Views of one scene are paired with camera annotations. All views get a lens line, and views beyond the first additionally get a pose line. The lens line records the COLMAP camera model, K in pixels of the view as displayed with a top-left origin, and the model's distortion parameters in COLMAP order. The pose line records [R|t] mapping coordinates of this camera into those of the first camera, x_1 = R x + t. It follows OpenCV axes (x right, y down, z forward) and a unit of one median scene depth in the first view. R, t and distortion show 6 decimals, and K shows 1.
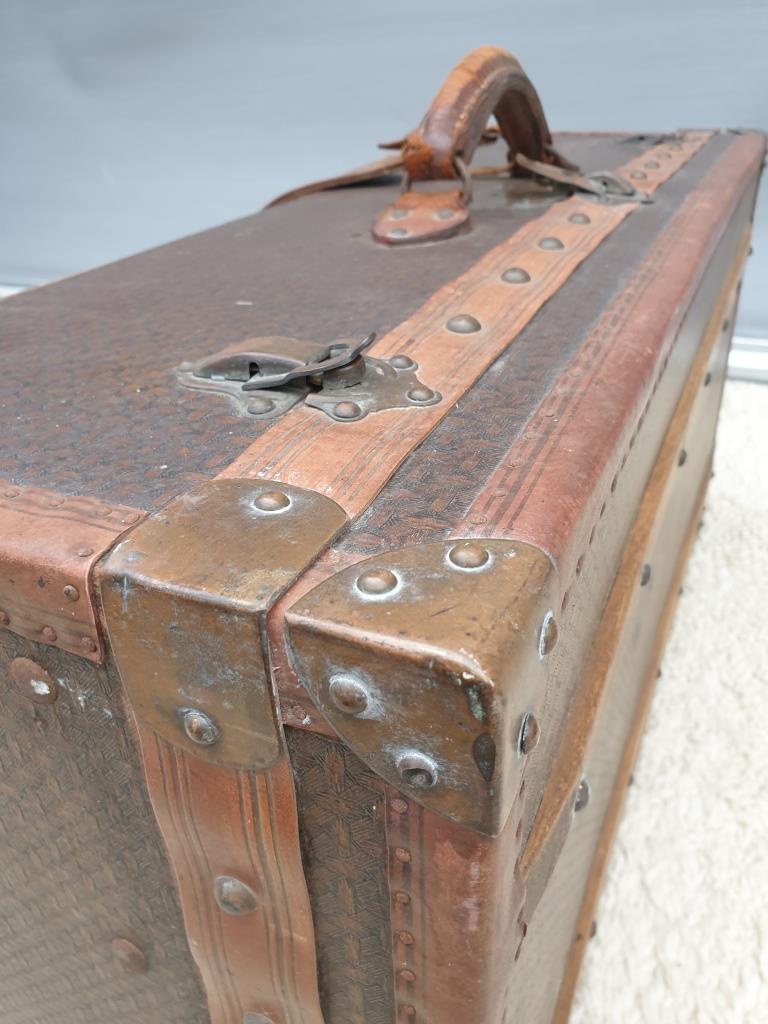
lens RADIAL K [[775.6, 0, 384.0], [0, 775.6, 512.0], [0, 0, 1]] dist [0.076657, -0.225096]
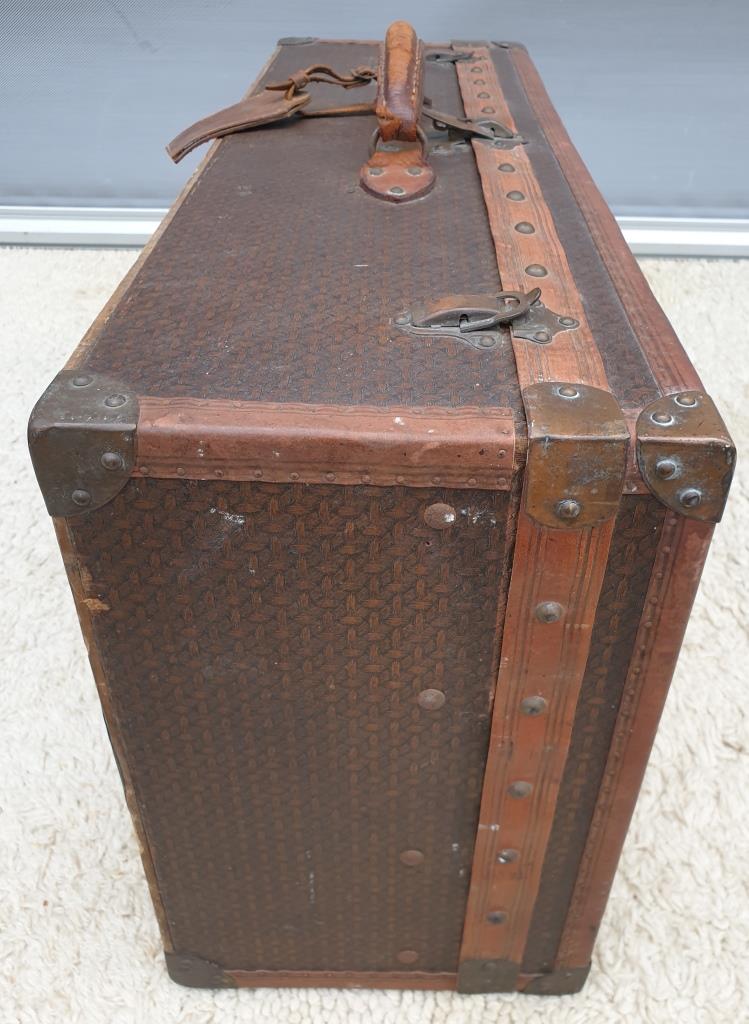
lens RADIAL K [[883.6, 0, 376.9], [0, 883.6, 452.5], [0, 0, 1]] dist [0.117007, -0.000923]
pose [[0.913832, -0.173440, 0.367193, -1.325571], [0.153375, 0.984644, 0.083382, -0.114207], [-0.376016, -0.019879, 0.926400, -0.800620]]
